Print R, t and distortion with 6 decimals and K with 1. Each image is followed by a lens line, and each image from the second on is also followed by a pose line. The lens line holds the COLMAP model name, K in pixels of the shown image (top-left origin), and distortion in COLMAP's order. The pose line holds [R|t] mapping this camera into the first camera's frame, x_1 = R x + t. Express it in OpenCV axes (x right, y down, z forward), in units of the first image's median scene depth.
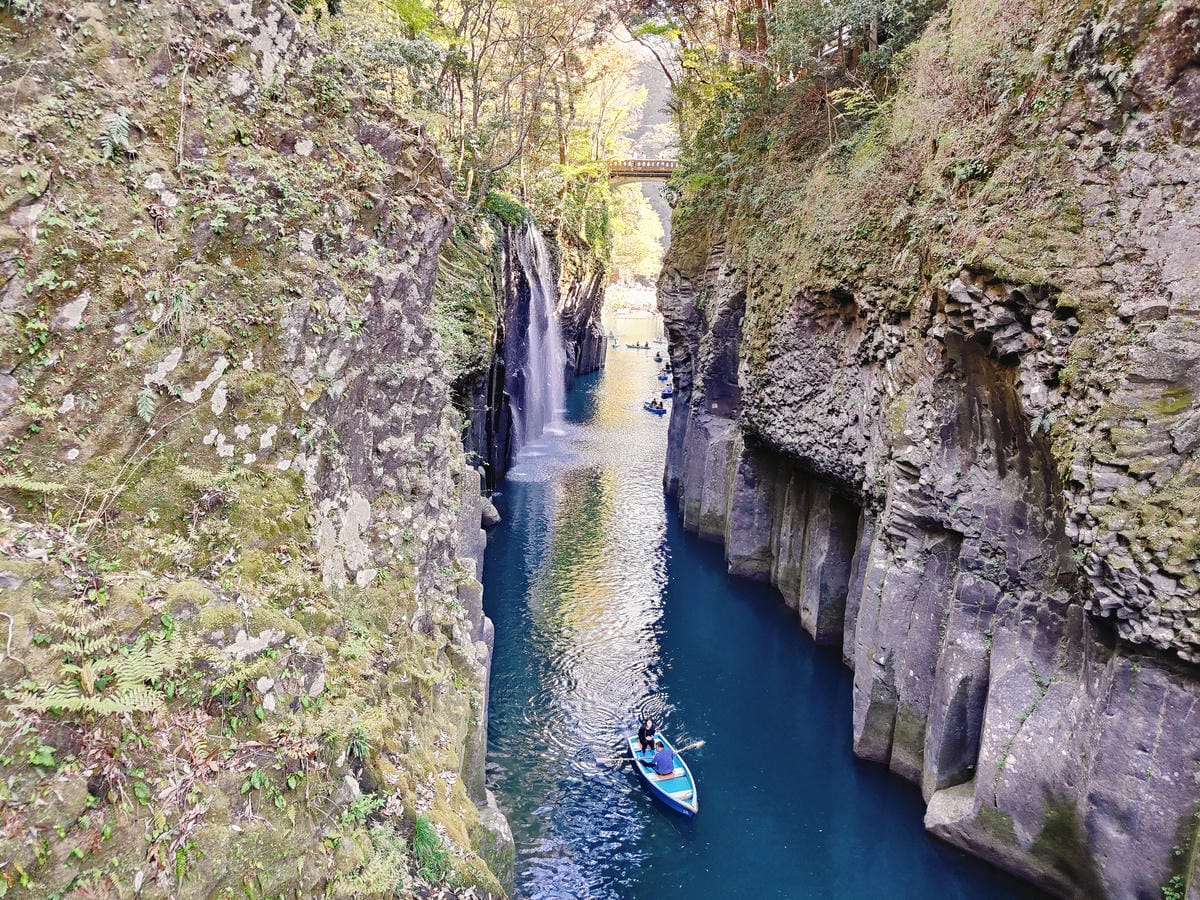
lens RADIAL K [[843.4, 0, 602.4], [0, 843.4, 444.9], [0, 0, 1]] dist [0.002368, -0.002254]
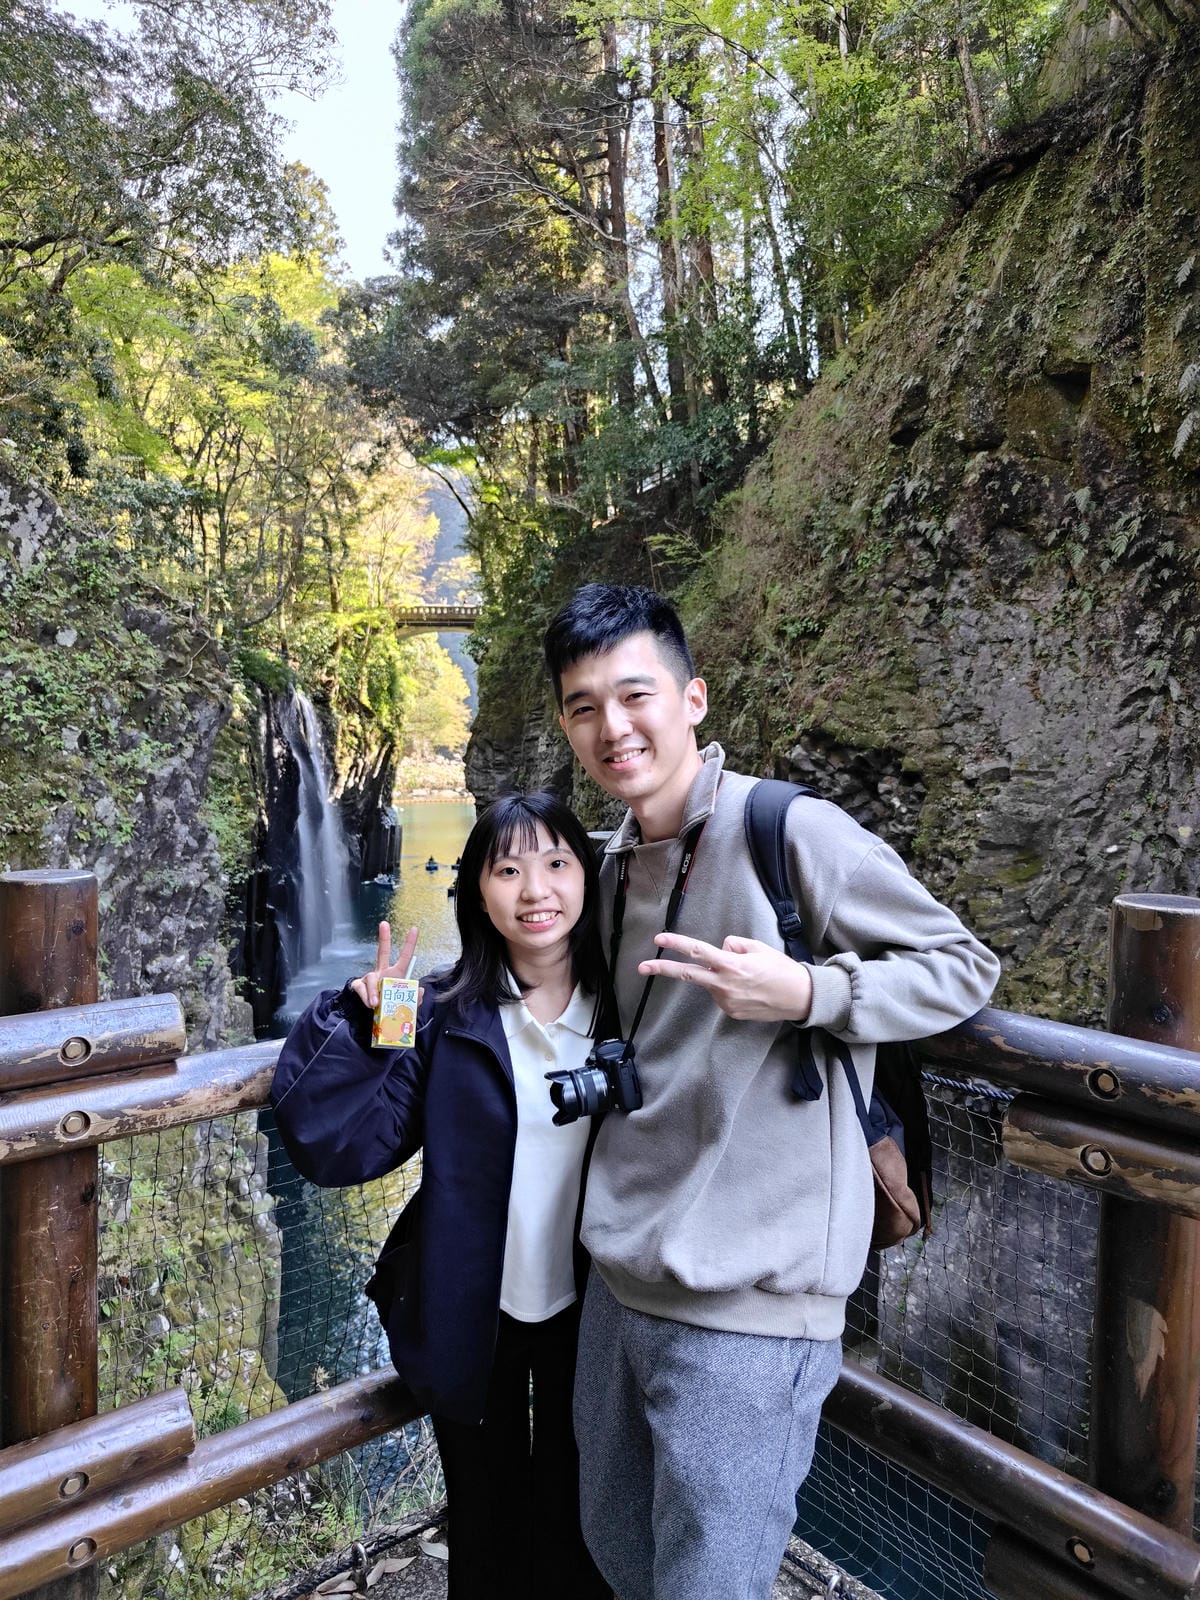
lens RADIAL K [[1124.5, 0, 598.5], [0, 1124.5, 792.2], [0, 0, 1]] dist [0.002368, -0.002254]
pose [[0.982656, -0.041686, 0.180692, -0.008720], [0.068834, 0.986785, -0.146689, 0.015148], [-0.172189, 0.156583, 0.972539, -0.131290]]
